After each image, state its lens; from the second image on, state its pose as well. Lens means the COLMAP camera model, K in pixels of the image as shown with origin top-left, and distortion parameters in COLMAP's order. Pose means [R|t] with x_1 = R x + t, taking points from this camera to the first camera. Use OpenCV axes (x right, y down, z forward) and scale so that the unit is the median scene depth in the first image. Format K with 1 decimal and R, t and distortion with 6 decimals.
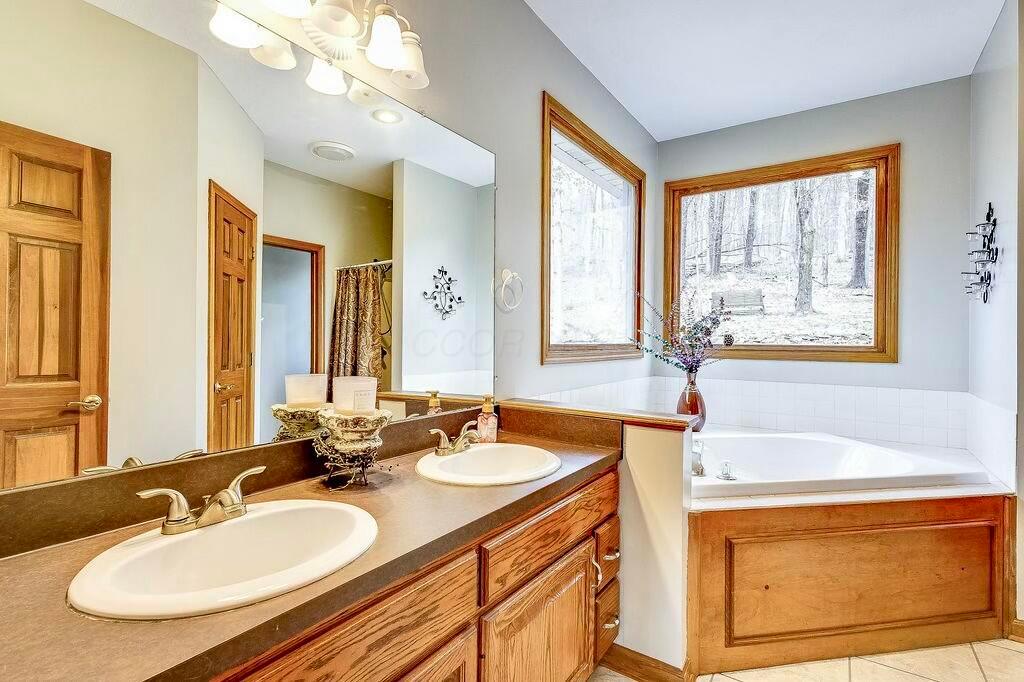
lens RADIAL K [[486.1, 0, 512.0], [0, 486.1, 341.0], [0, 0, 1]] dist [0.002232, 0.000199]
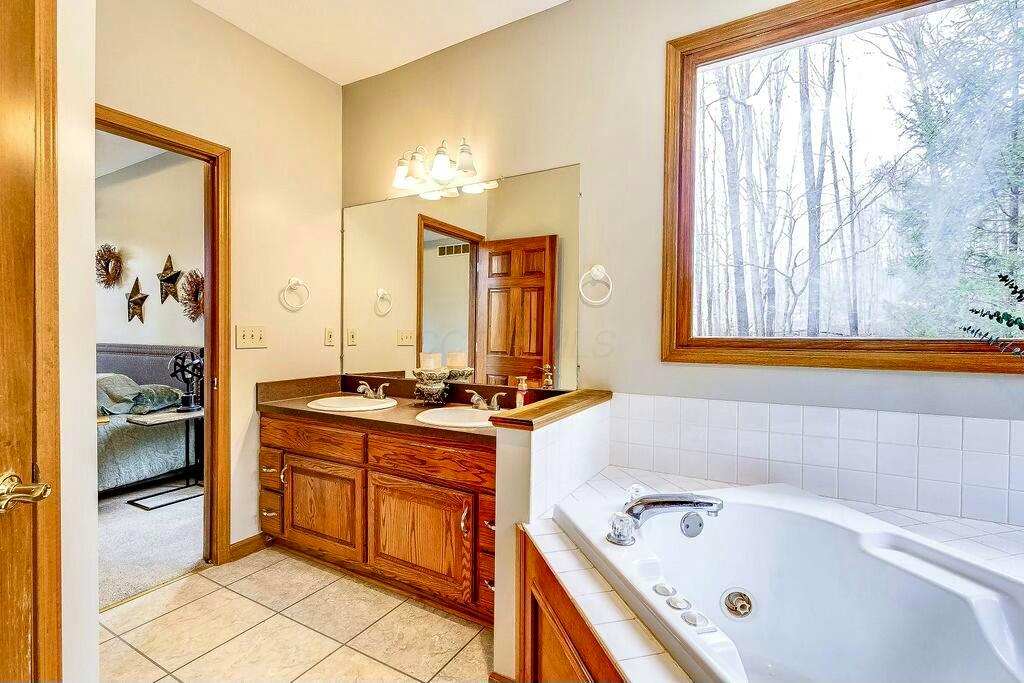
lens RADIAL K [[467.7, 0, 508.9], [0, 467.7, 337.6], [0, 0, 1]] dist [0.008727, 0.000339]
pose [[0.062064, -0.004174, -0.998063, 1.015876], [0.001979, 0.999990, -0.004059, 0.013666], [0.998070, -0.001724, 0.062071, 0.771704]]
